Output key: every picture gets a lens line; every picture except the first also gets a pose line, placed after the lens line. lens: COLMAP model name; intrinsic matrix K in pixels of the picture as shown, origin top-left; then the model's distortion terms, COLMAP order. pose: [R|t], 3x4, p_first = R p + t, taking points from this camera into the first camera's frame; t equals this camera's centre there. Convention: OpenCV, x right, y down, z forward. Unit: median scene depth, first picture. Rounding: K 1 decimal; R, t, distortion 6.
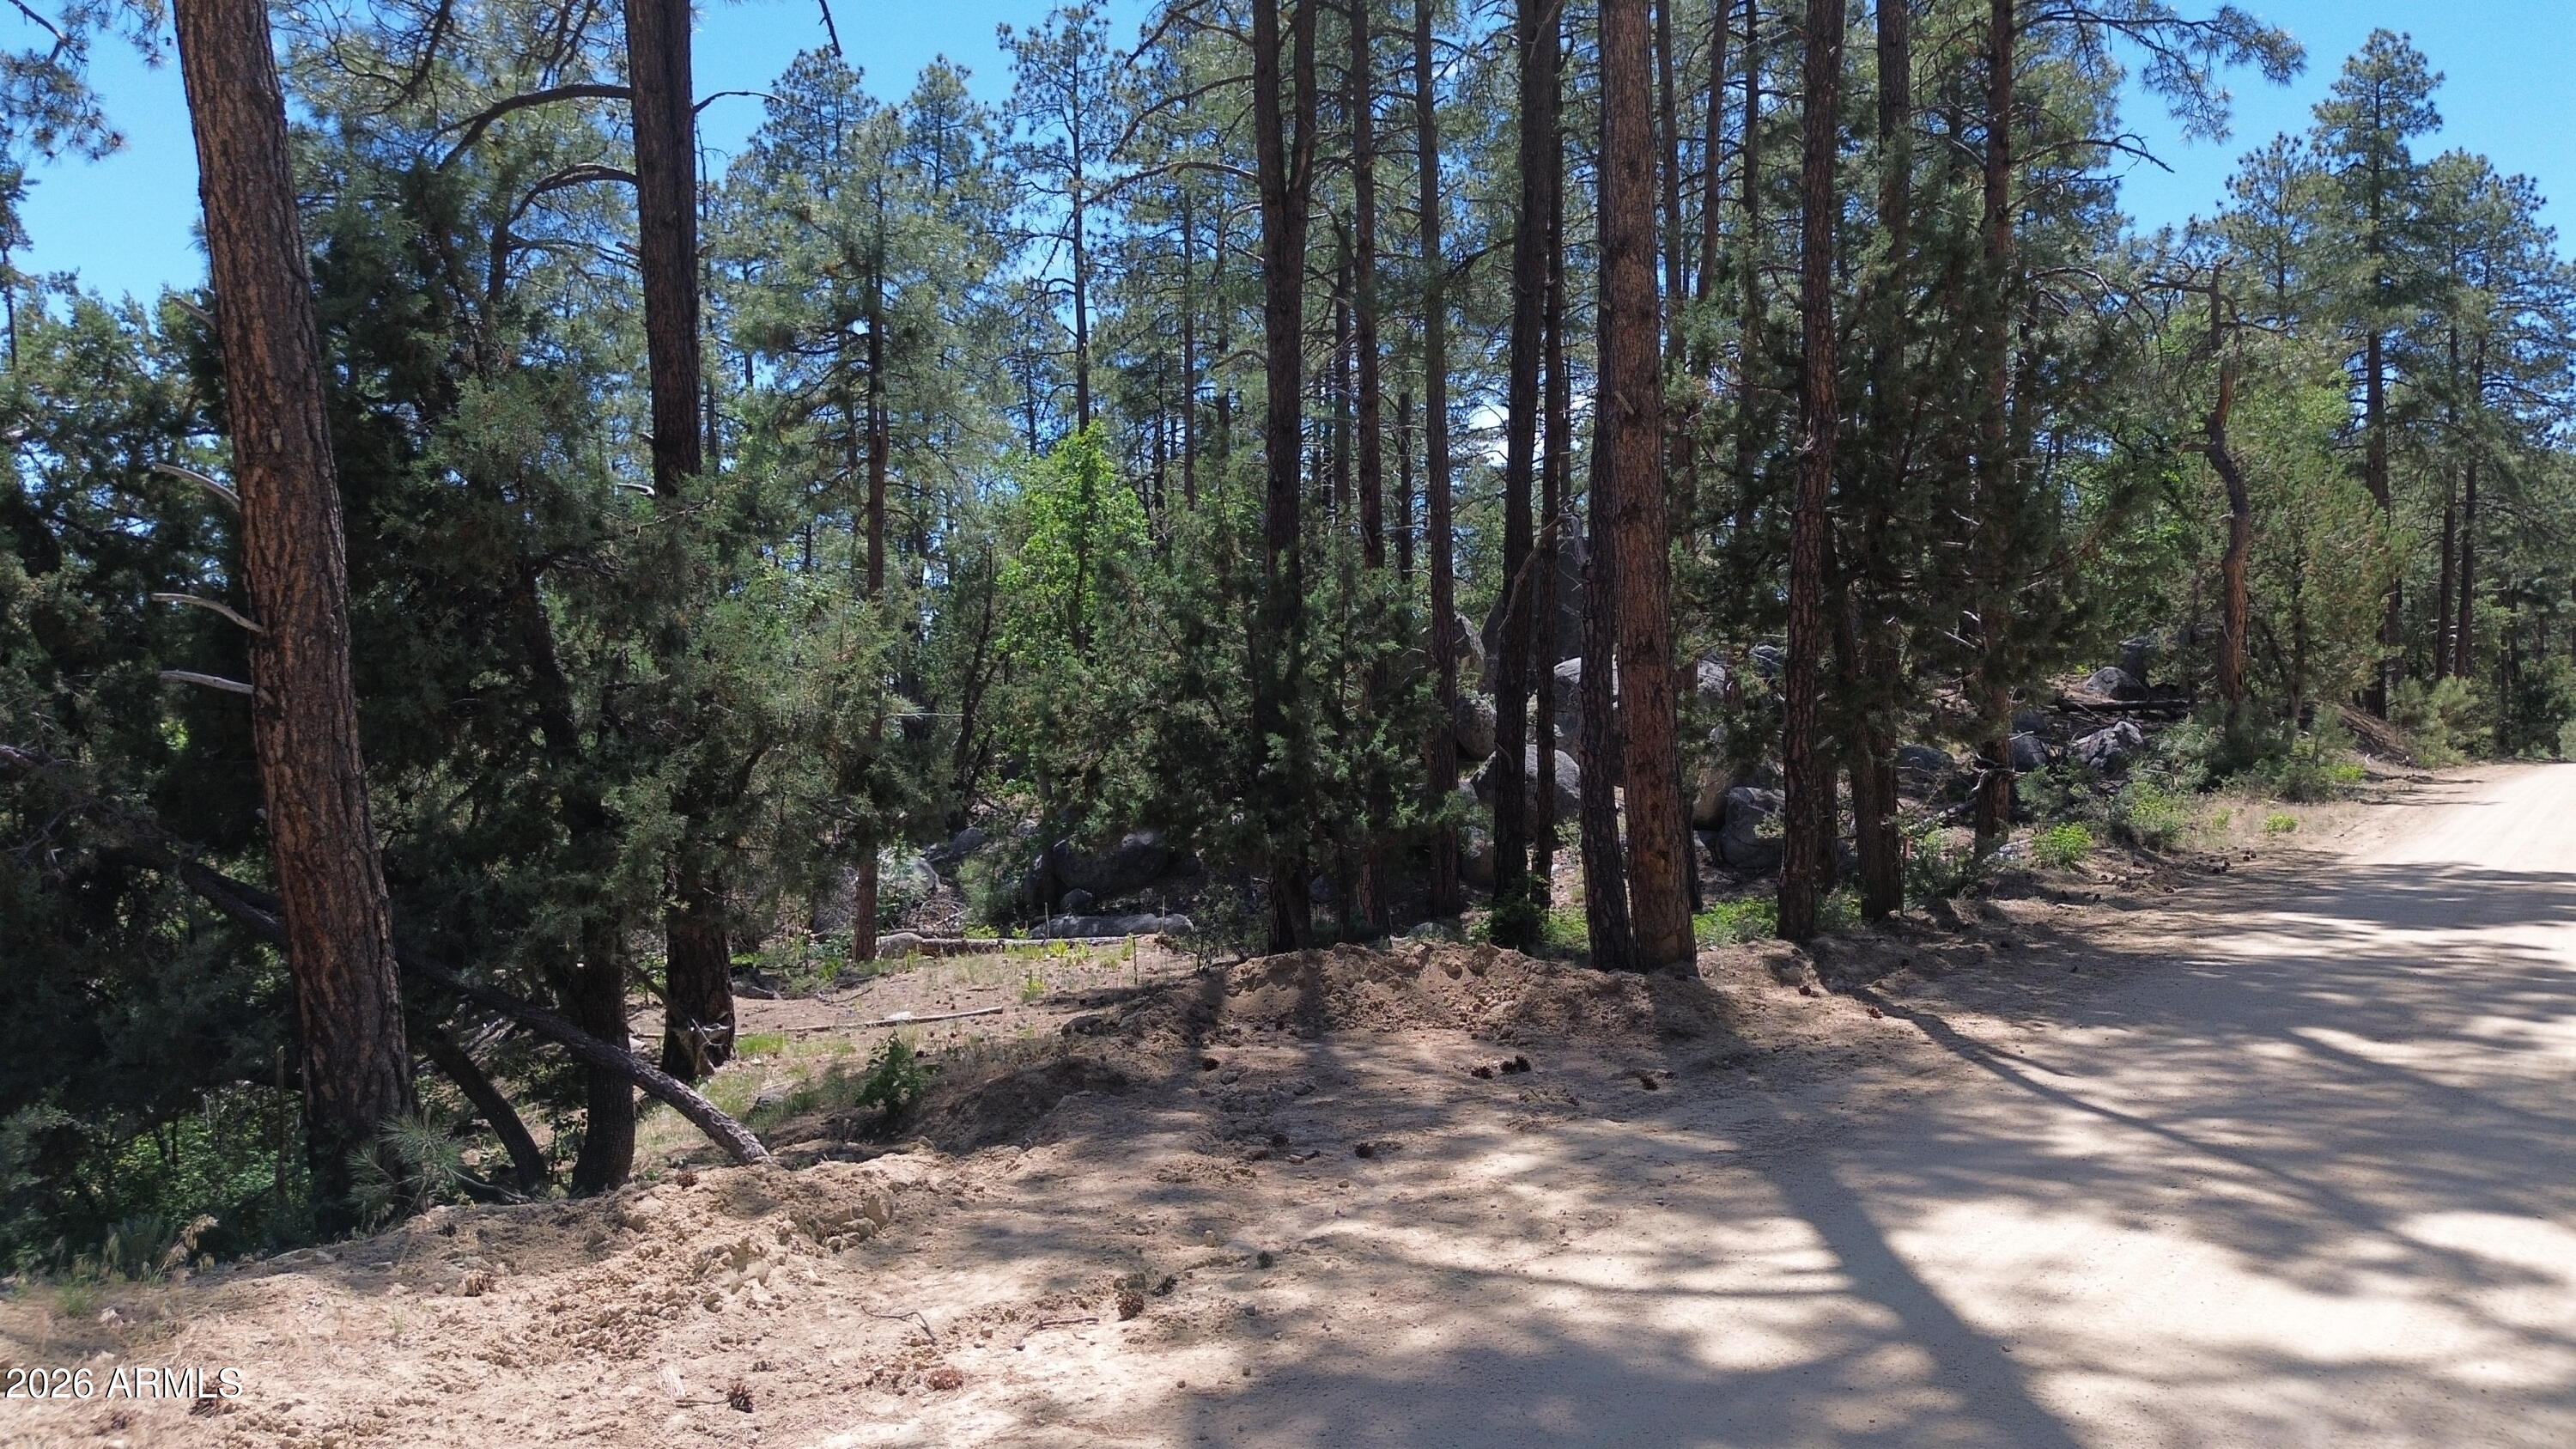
lens RADIAL K [[1813.5, 0, 1289.9], [0, 1813.5, 732.6], [0, 0, 1]] dist [0.089273, -0.093411]
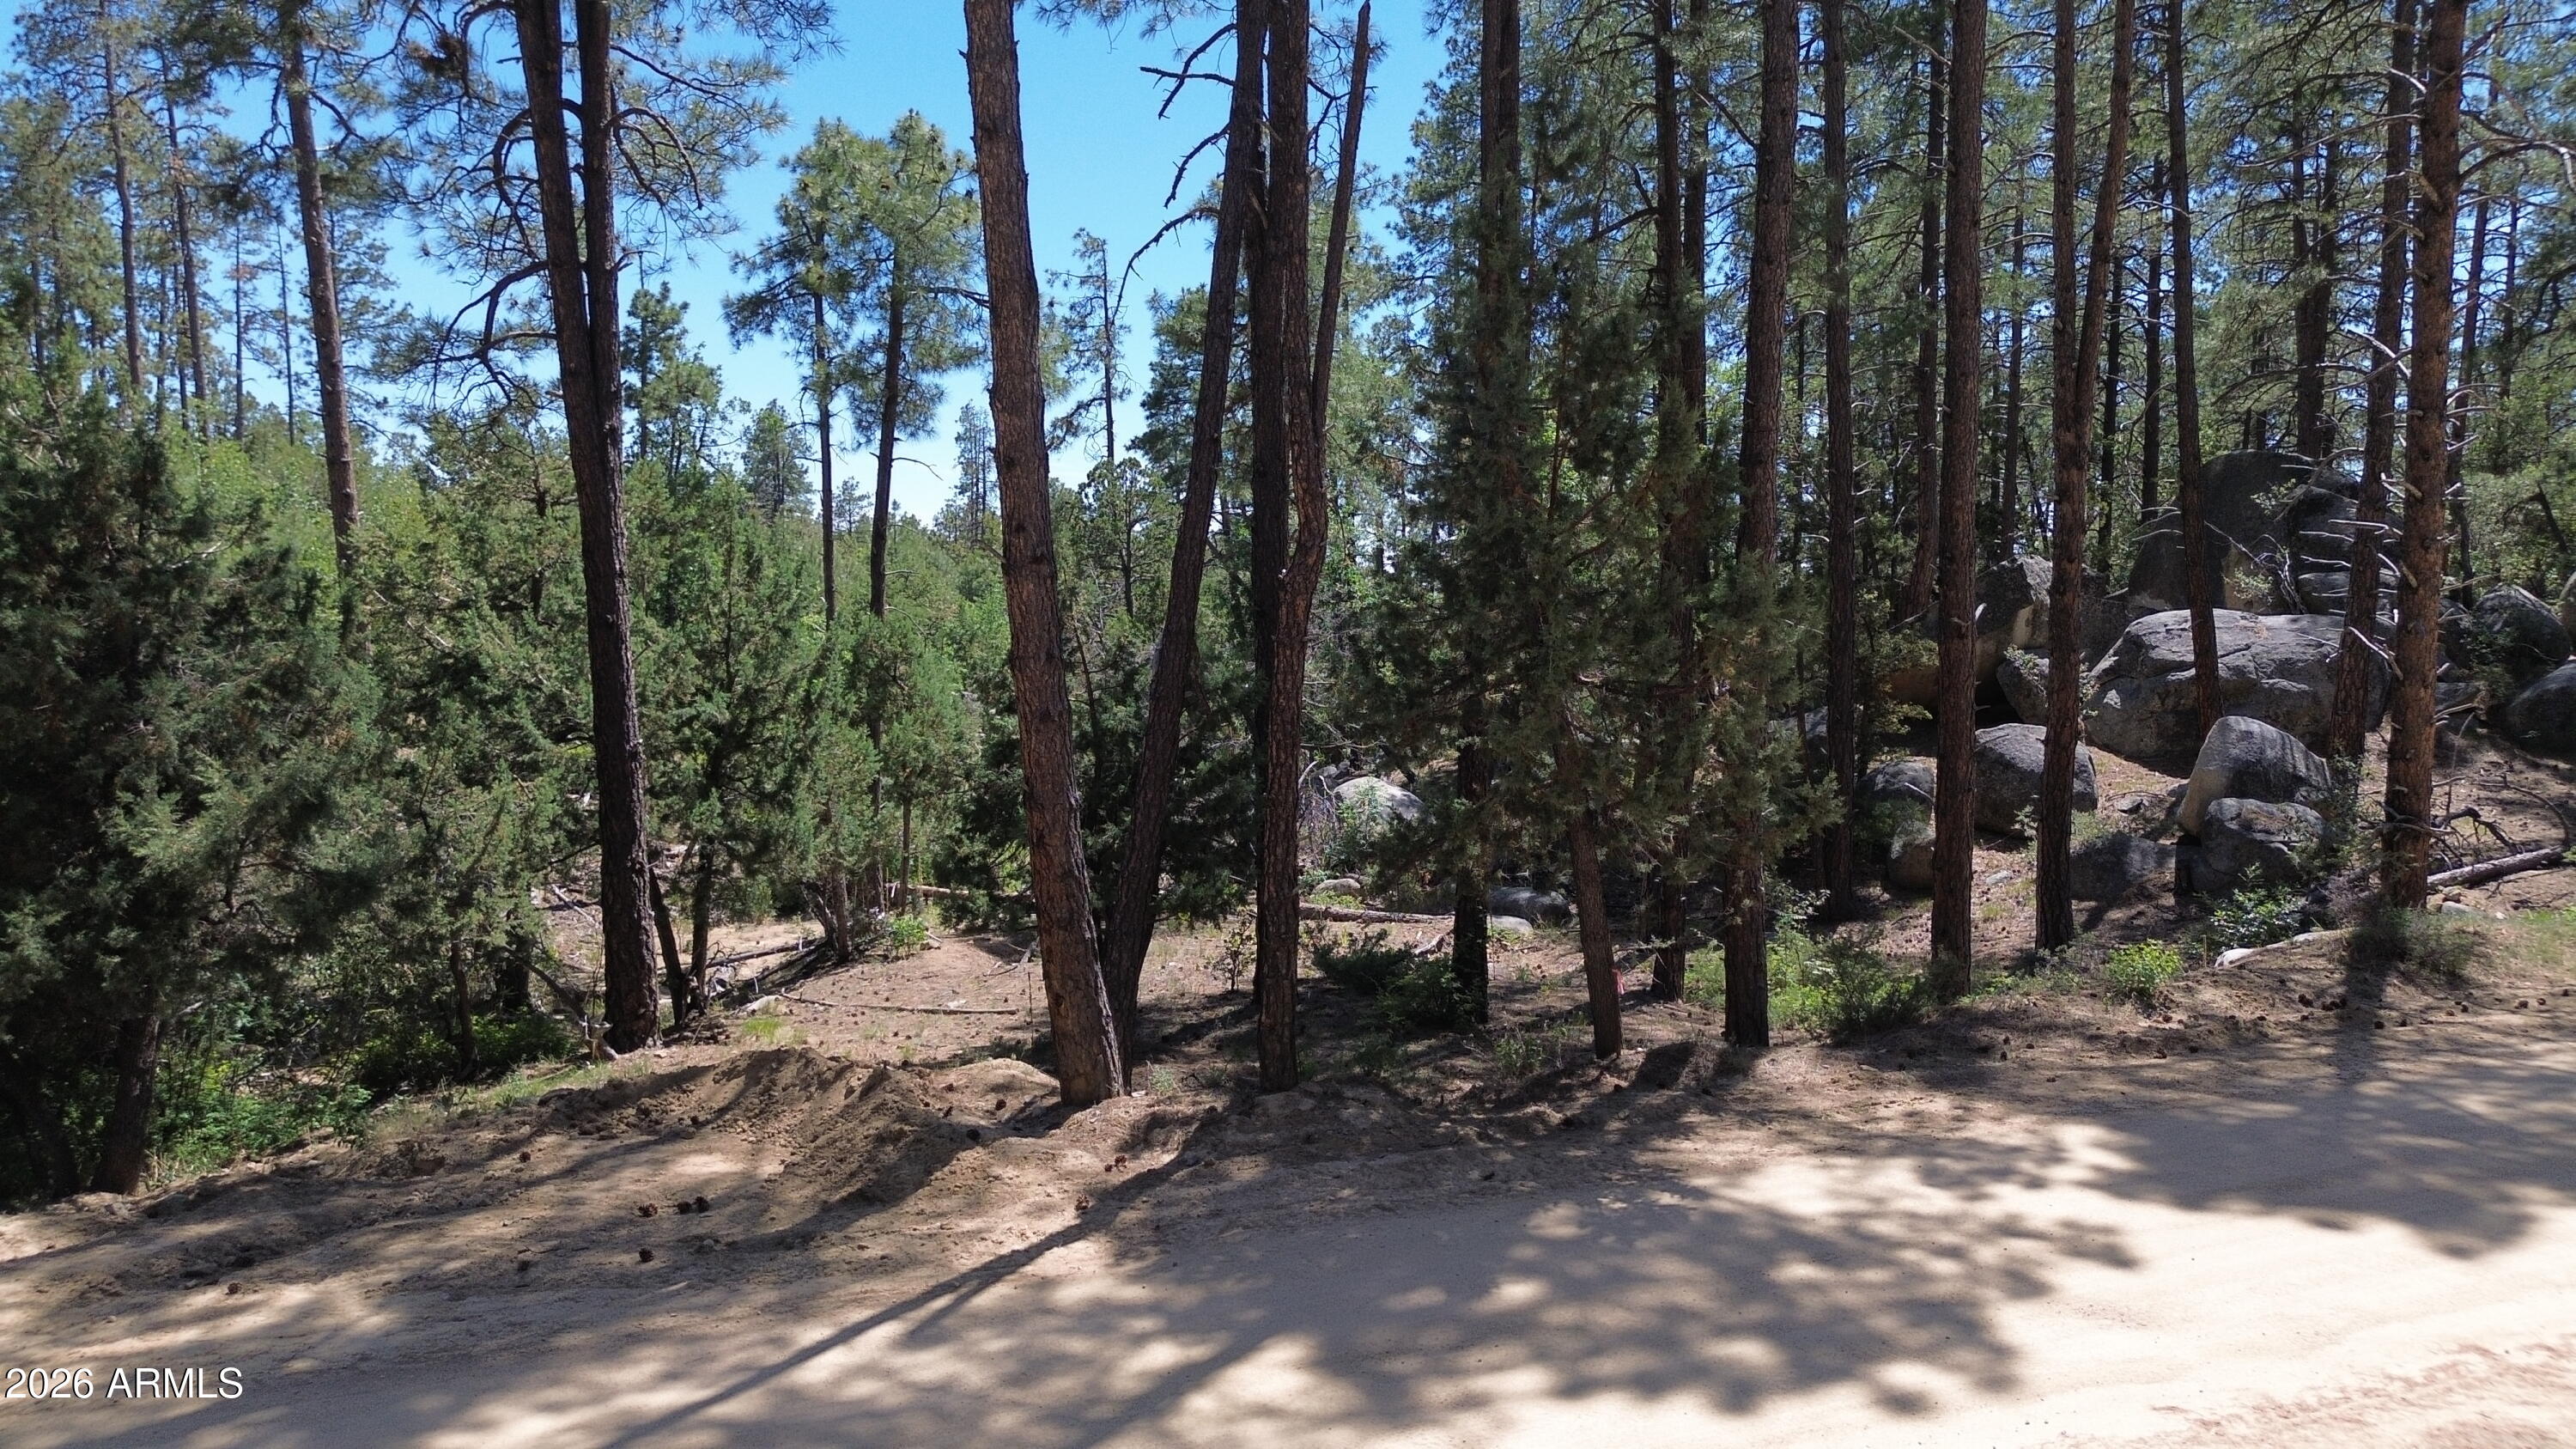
lens RADIAL K [[1825.5, 0, 1293.0], [0, 1825.5, 723.0], [0, 0, 1]] dist [0.084050, -0.086303]
pose [[0.840643, 0.043731, -0.539821, 0.353294], [-0.001310, 0.996896, 0.078720, -0.068721], [0.541588, -0.065468, 0.838091, 0.101730]]
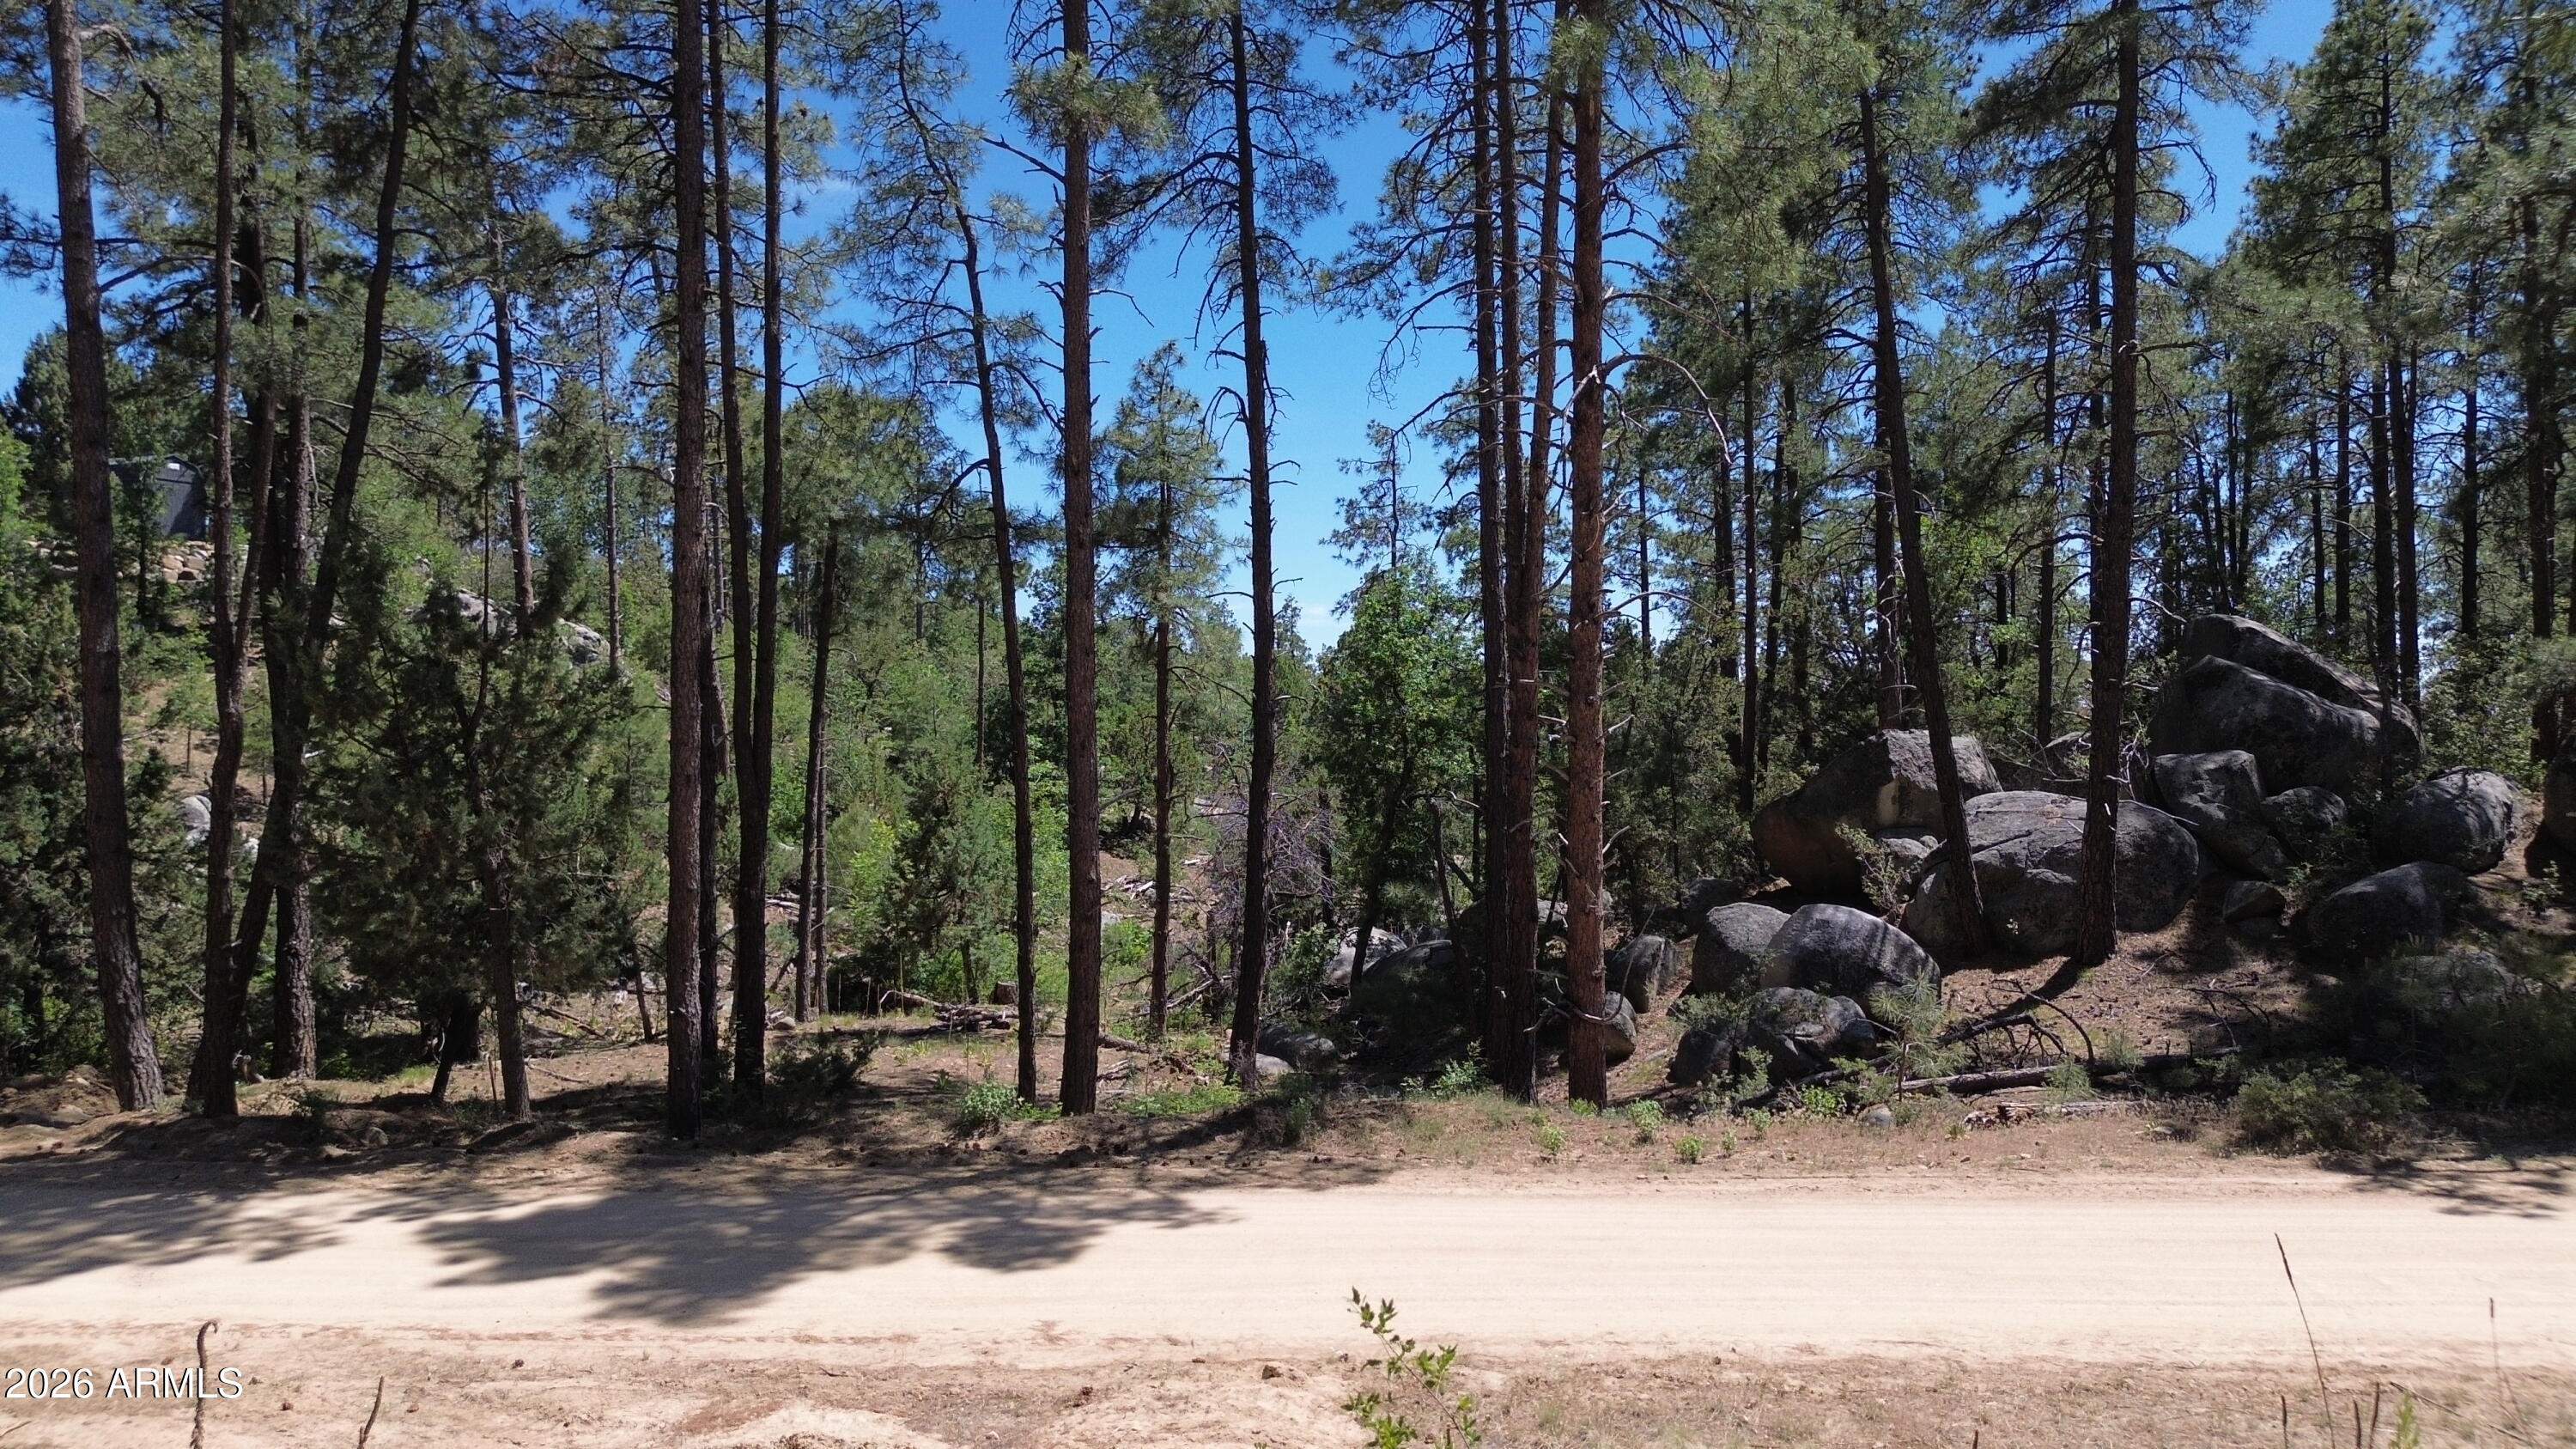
lens RADIAL K [[1825.5, 0, 1293.0], [0, 1825.5, 723.0], [0, 0, 1]] dist [0.084050, -0.086303]
pose [[0.521764, 0.005932, -0.853069, 0.845981], [-0.005258, 0.999979, 0.003737, -0.088748], [0.853074, 0.002536, 0.521784, 0.423214]]
